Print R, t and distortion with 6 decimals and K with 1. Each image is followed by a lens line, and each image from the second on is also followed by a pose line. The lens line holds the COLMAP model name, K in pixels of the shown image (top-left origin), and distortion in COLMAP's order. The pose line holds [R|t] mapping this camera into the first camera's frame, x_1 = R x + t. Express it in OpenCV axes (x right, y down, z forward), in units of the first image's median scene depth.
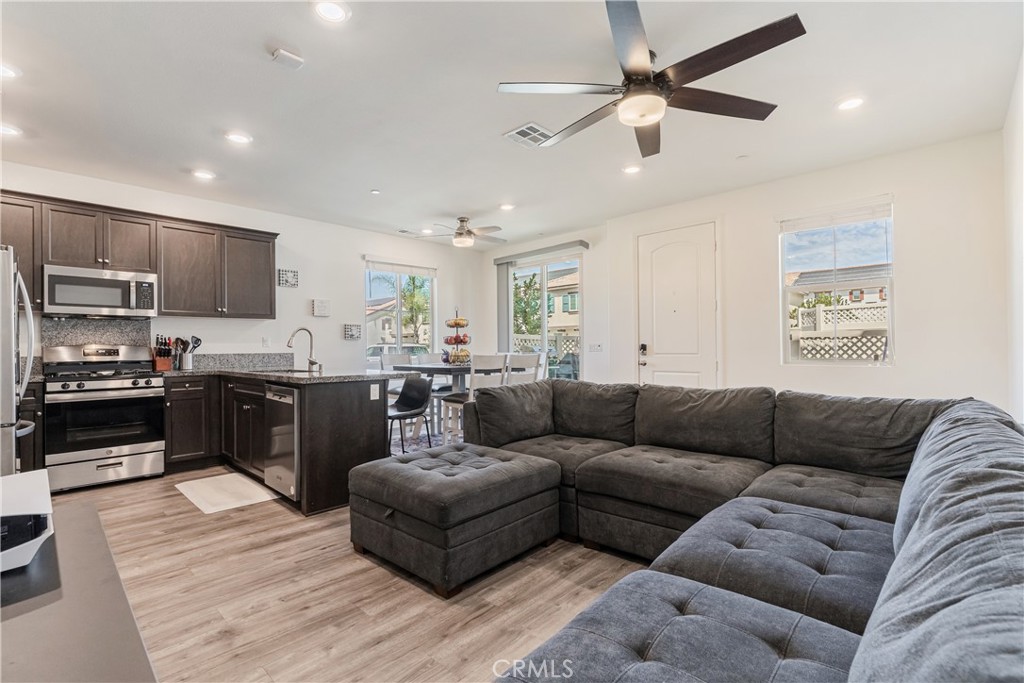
lens RADIAL K [[461.7, 0, 506.7], [0, 461.7, 347.9], [0, 0, 1]] dist [-0.002518, 0.000160]
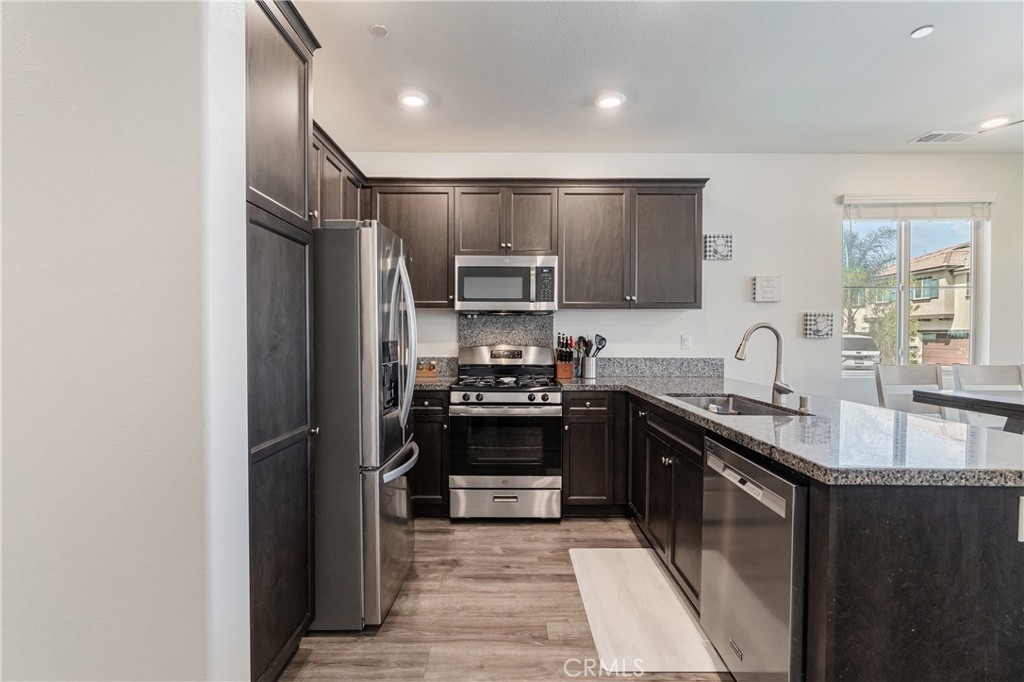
lens RADIAL K [[481.5, 0, 512.0], [0, 481.5, 341.0], [0, 0, 1]] dist [-0.000335, 0.000164]
pose [[0.704919, 0.016476, -0.709096, -0.235895], [-0.009379, 0.999859, 0.013909, -0.027120], [0.709226, -0.003154, 0.704974, 0.372771]]
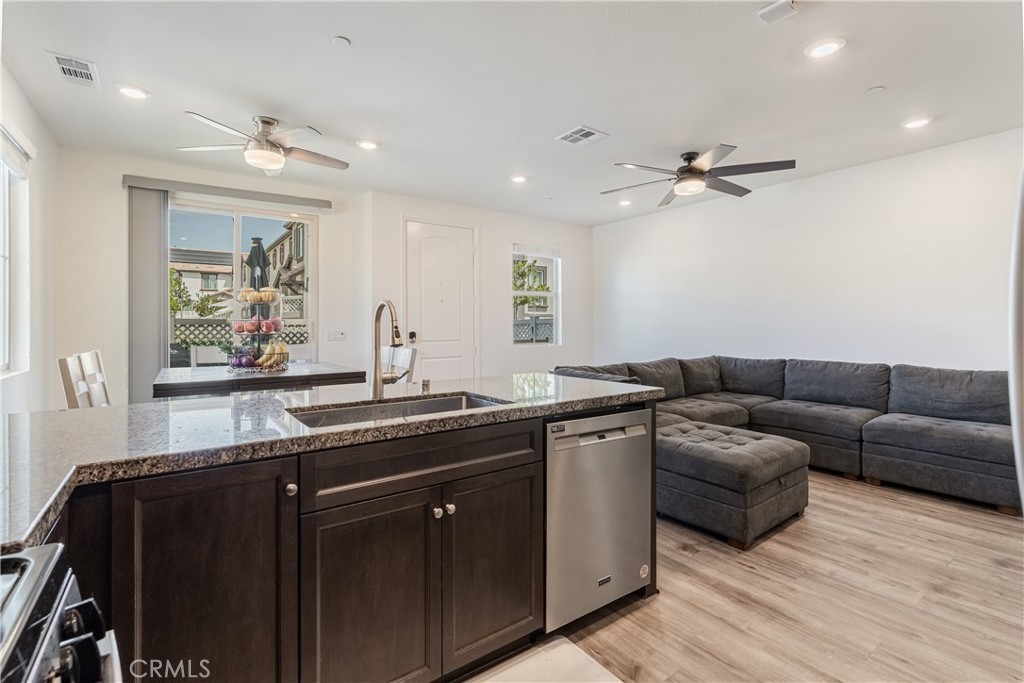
lens RADIAL K [[471.9, 0, 513.8], [0, 471.9, 322.3], [0, 0, 1]] dist [-0.002116, -0.000120]
pose [[0.171931, 0.014847, 0.984997, -0.808973], [0.003138, 0.999873, -0.015619, -0.015288], [-0.985104, 0.005776, 0.171862, 0.757584]]
